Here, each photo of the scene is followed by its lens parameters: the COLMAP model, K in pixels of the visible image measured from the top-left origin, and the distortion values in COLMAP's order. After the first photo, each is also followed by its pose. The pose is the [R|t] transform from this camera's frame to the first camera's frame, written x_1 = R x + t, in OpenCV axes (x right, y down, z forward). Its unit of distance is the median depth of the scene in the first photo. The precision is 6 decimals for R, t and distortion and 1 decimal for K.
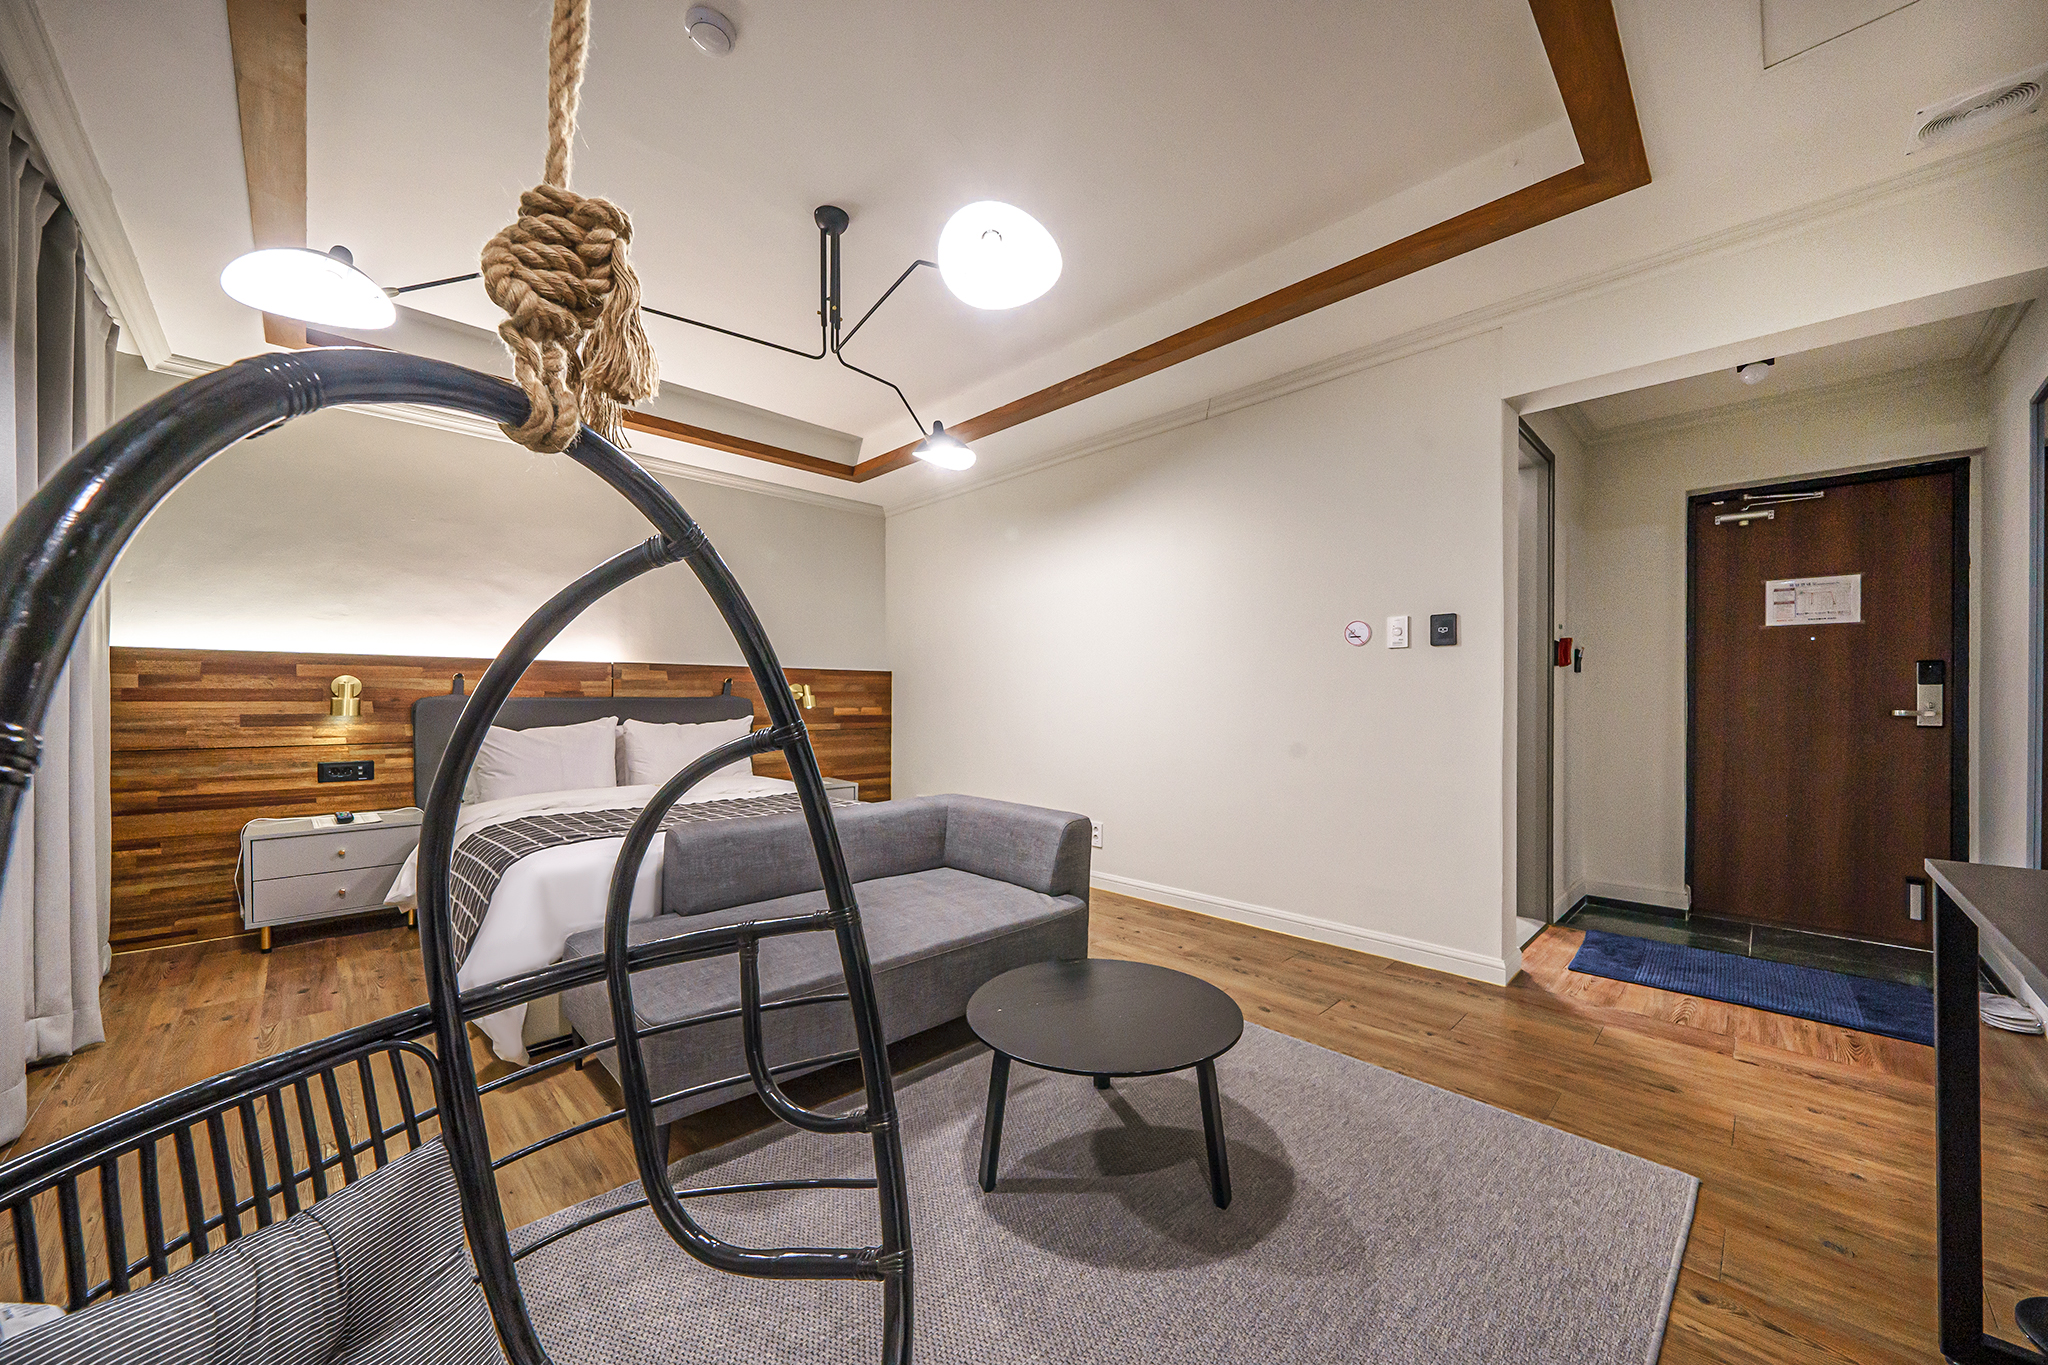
lens RADIAL K [[721.2, 0, 1041.4], [0, 721.2, 695.9], [0, 0, 1]] dist [-0.008092, 0.000398]
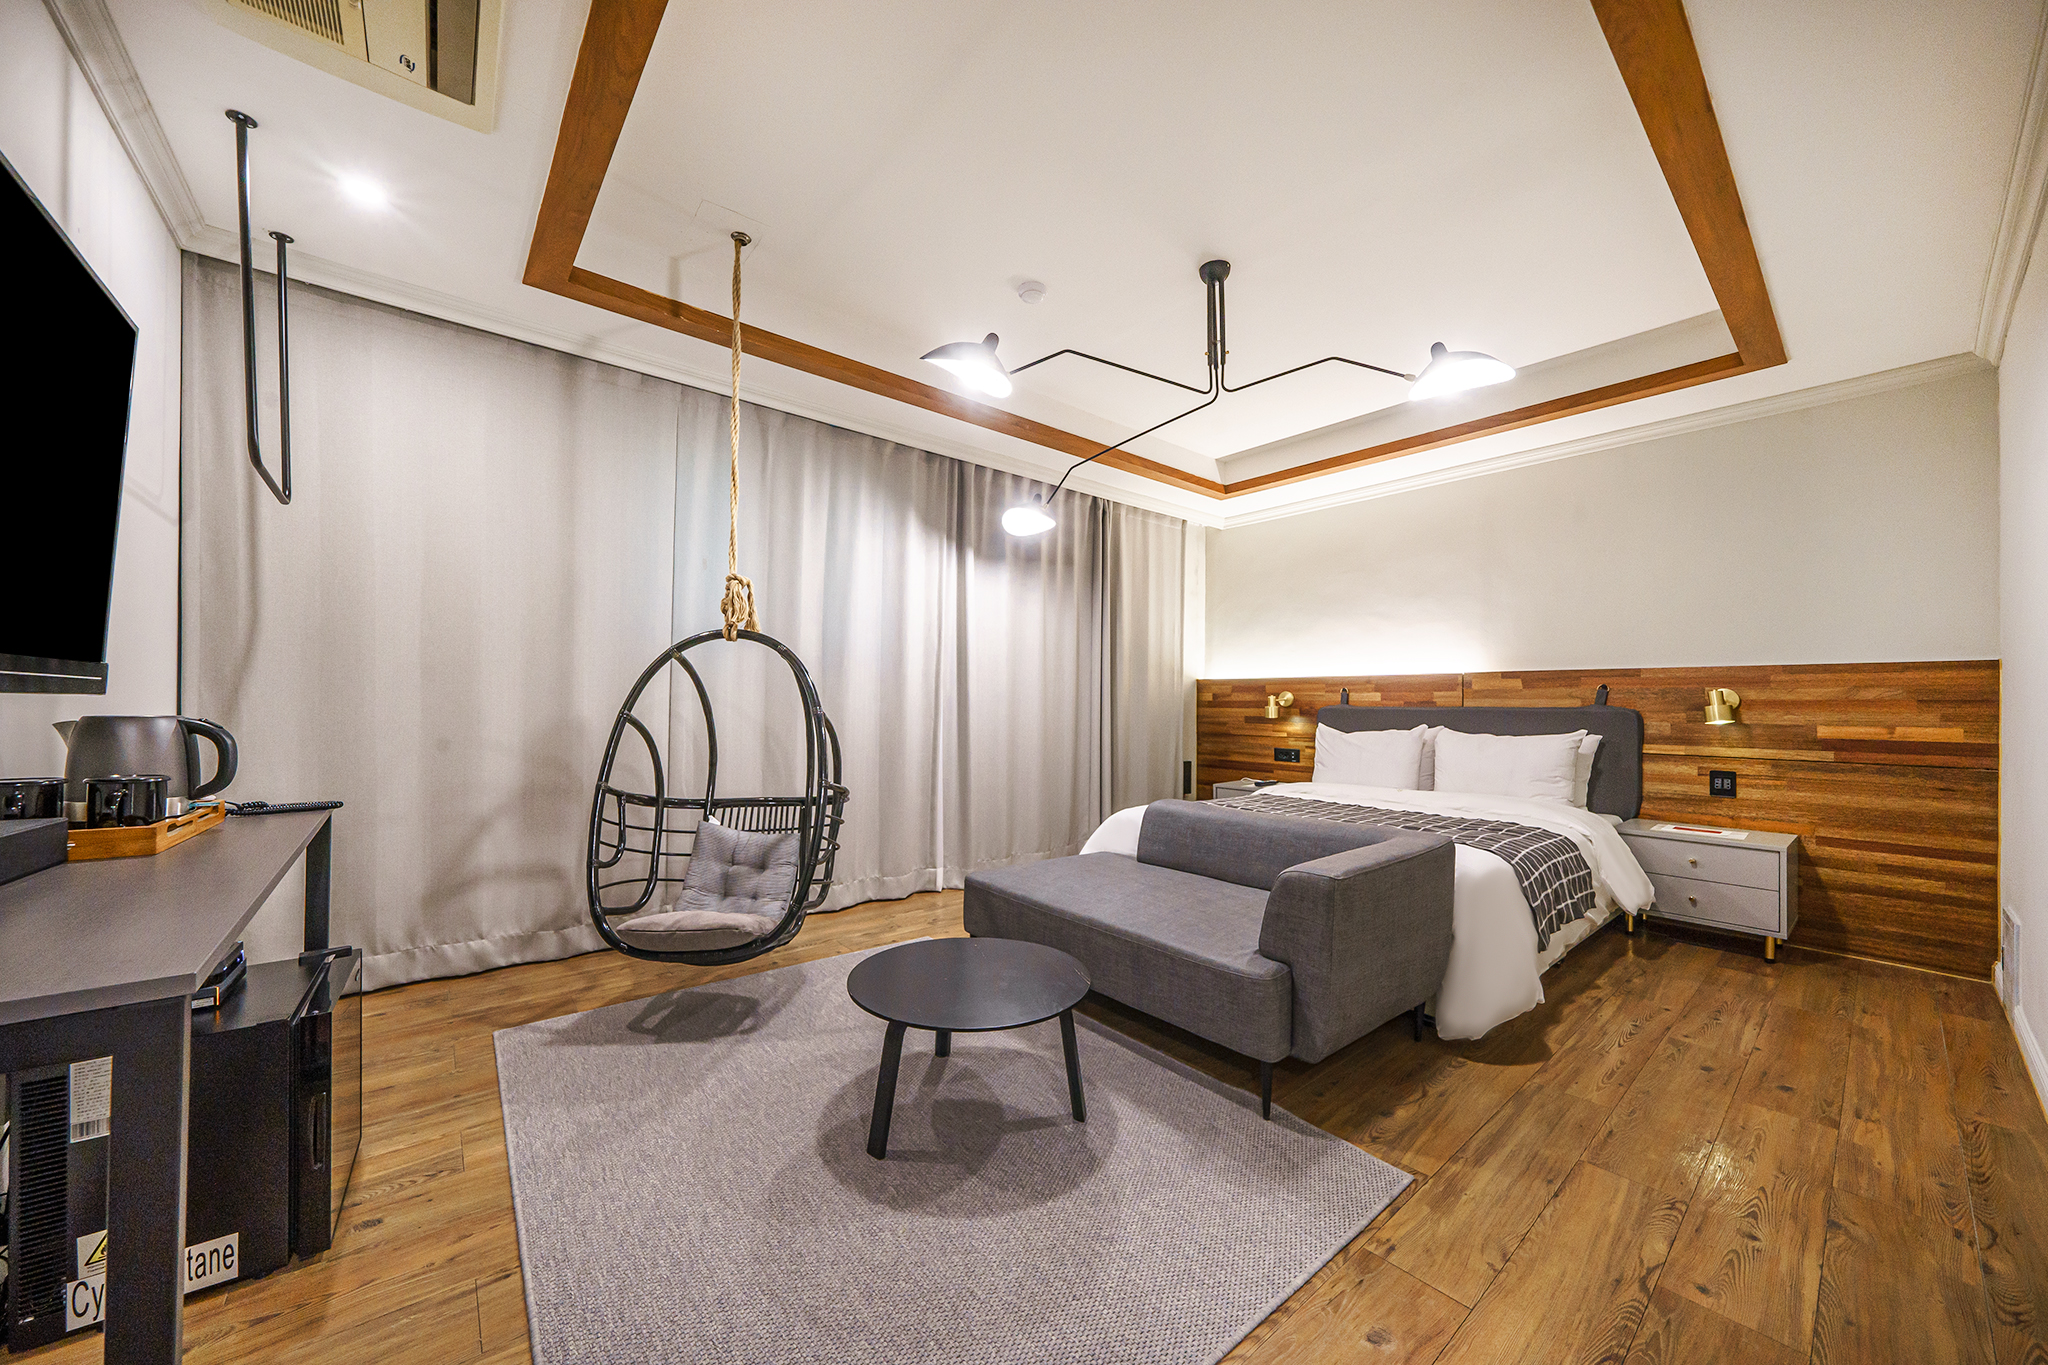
lens RADIAL K [[721.2, 0, 1025.3], [0, 721.2, 698.6], [0, 0, 1]] dist [-0.008092, 0.000398]
pose [[-0.080178, -0.010484, -0.996725, 0.363306], [-0.005395, 0.999935, -0.010083, 0.002988], [0.996766, 0.004569, -0.080229, 0.353662]]
